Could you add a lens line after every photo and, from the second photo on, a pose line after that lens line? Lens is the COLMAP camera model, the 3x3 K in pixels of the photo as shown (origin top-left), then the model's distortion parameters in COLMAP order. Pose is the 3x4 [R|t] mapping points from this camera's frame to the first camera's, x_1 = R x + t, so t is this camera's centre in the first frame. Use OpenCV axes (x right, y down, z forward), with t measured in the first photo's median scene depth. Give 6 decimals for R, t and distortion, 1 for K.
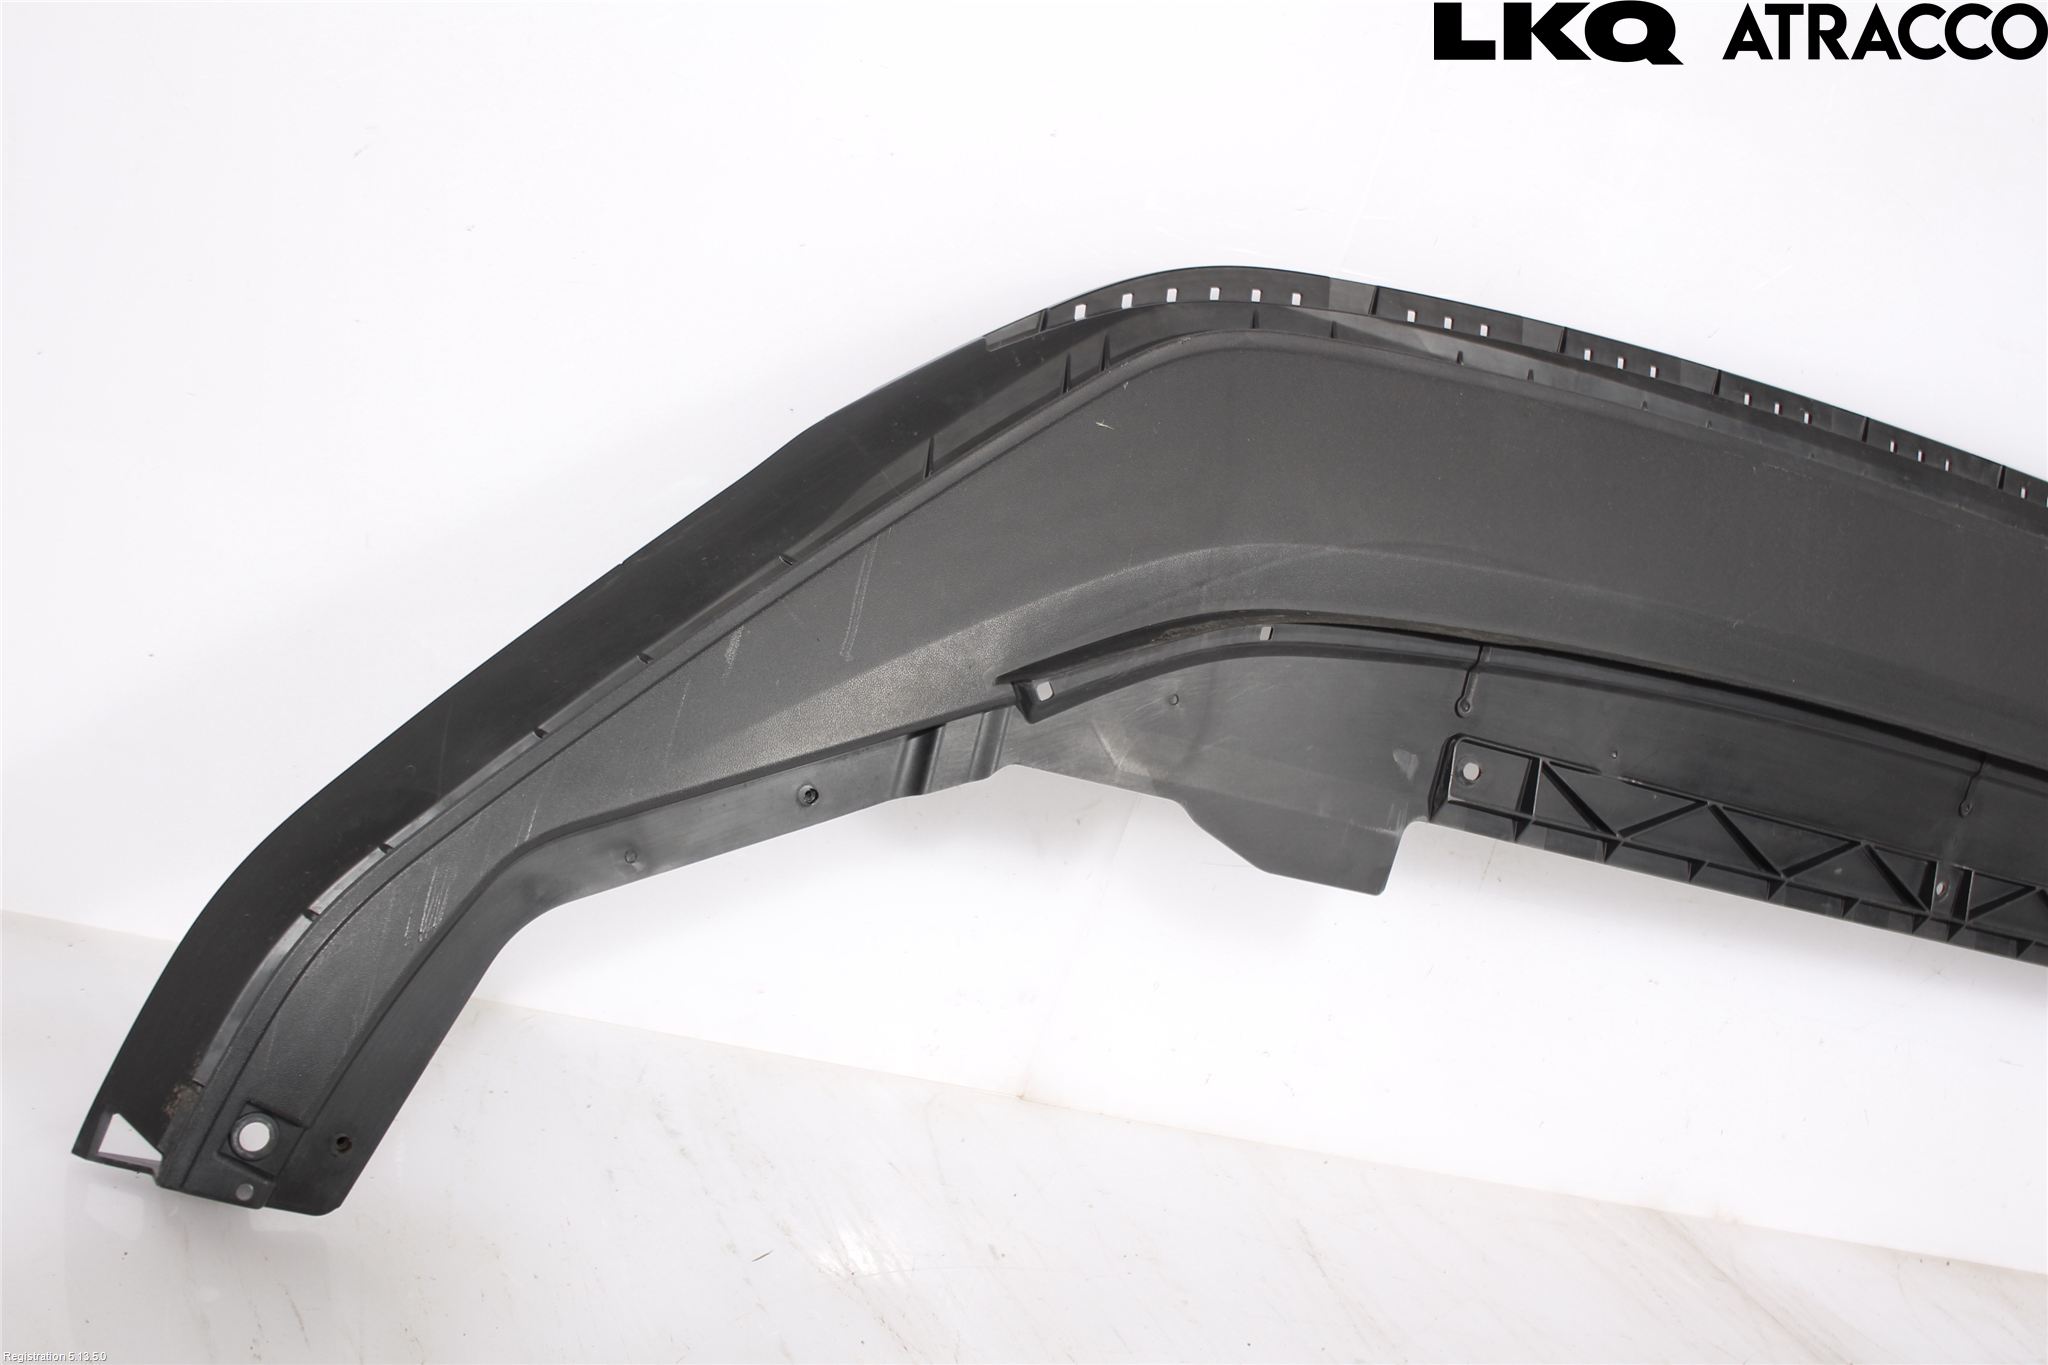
lens RADIAL K [[3046.7, 0, 1024.0], [0, 3046.7, 682.5], [0, 0, 1]] dist [-0.011876, -0.023860]
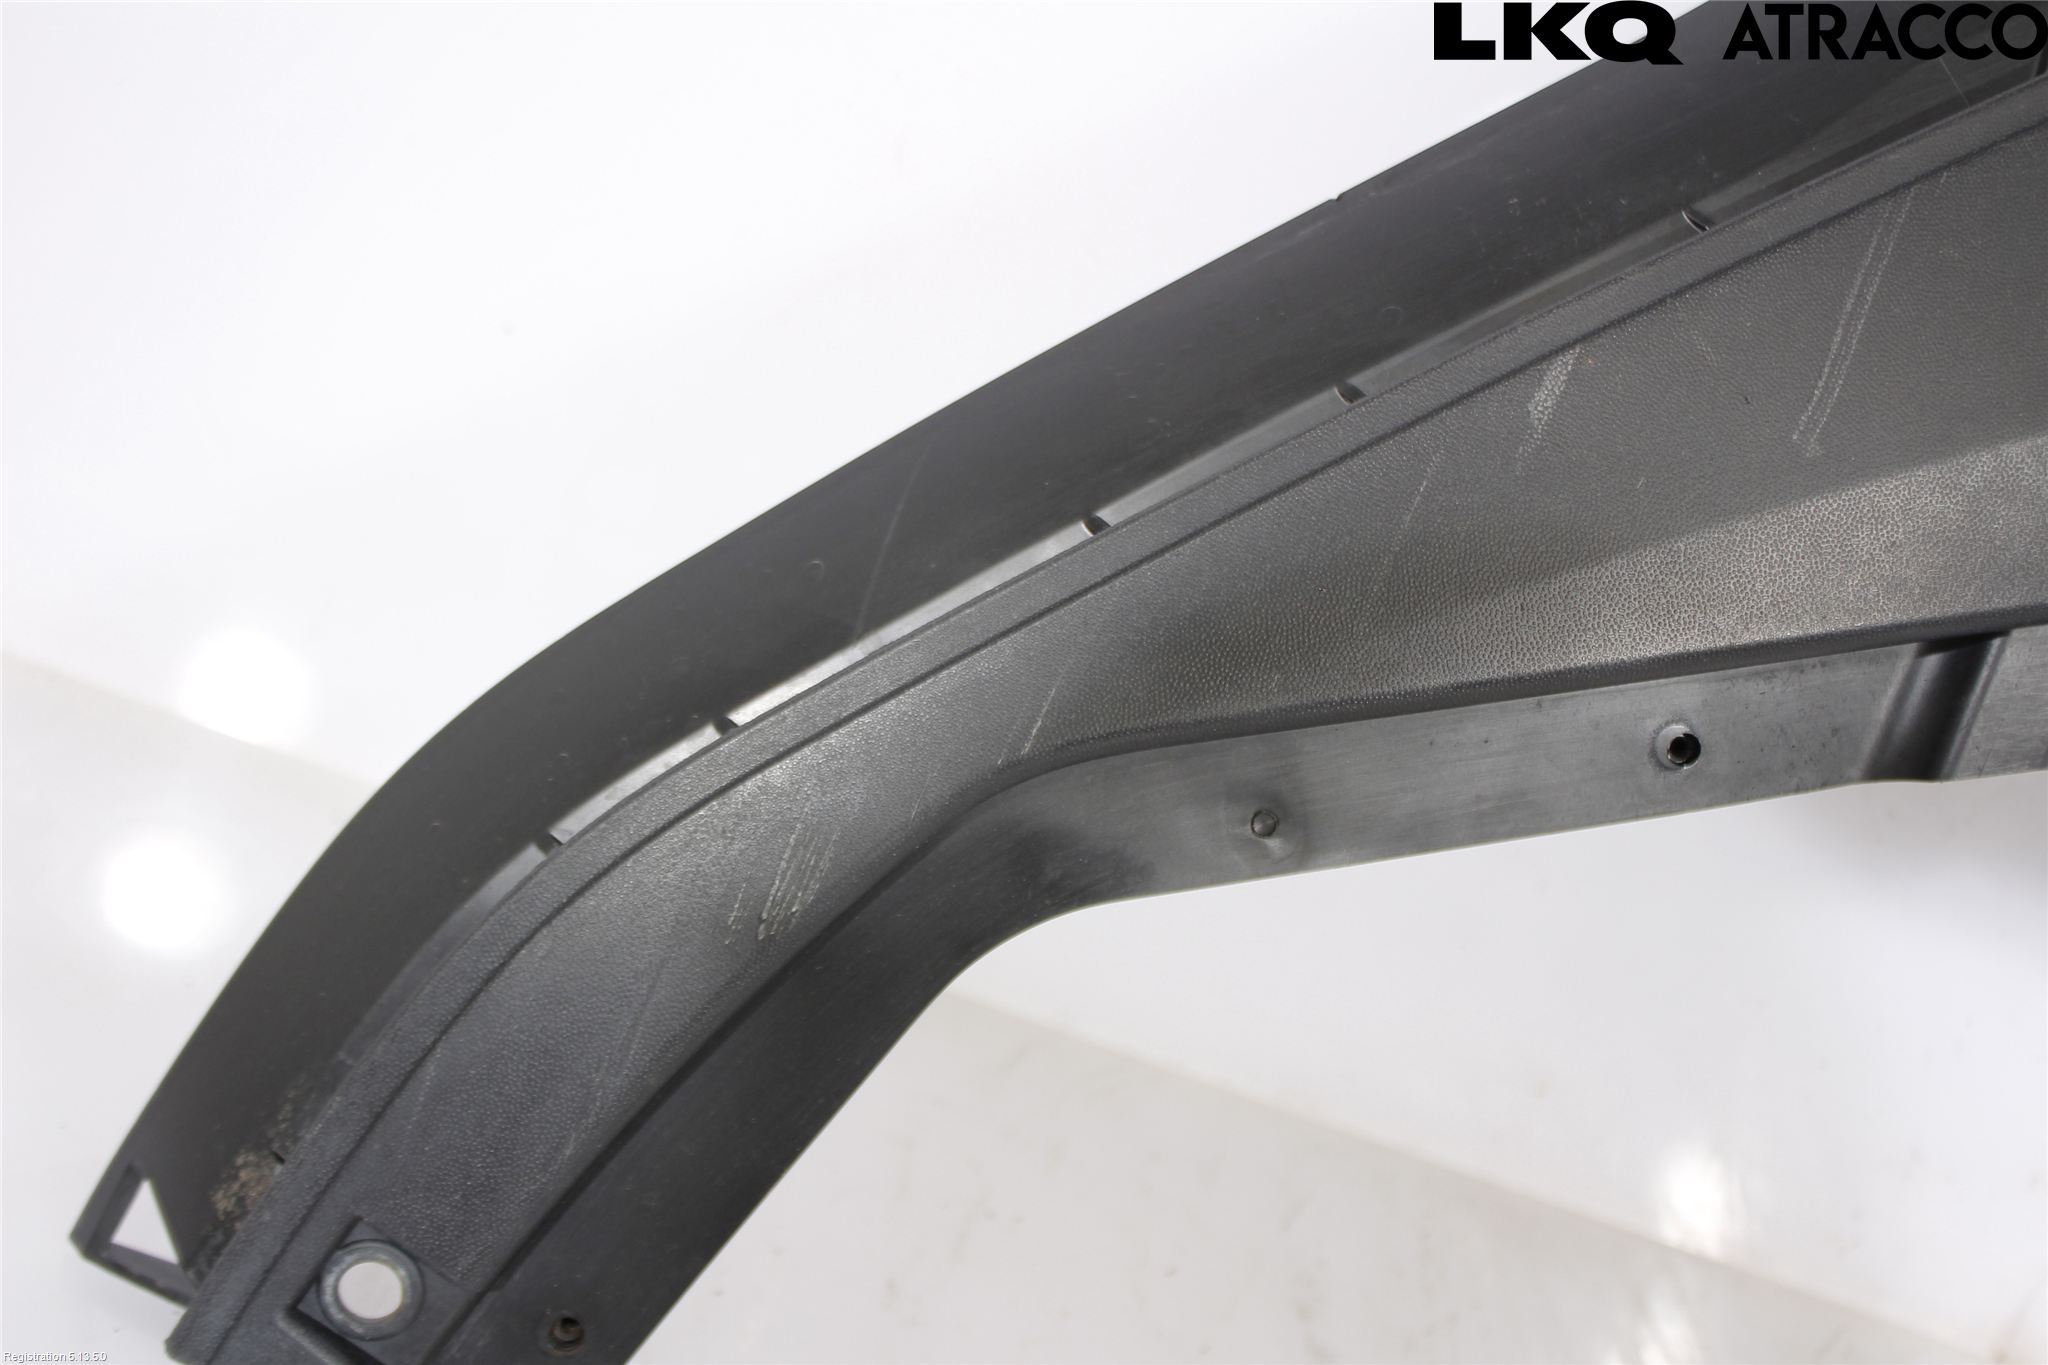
lens RADIAL K [[2340.2, 0, 1024.0], [0, 2340.2, 682.5], [0, 0, 1]] dist [-0.096551, 0.064664]
pose [[0.930768, 0.132569, -0.340728, -0.045597], [-0.127129, 0.991144, 0.038352, 0.027171], [0.342795, 0.007620, 0.939379, 0.653313]]
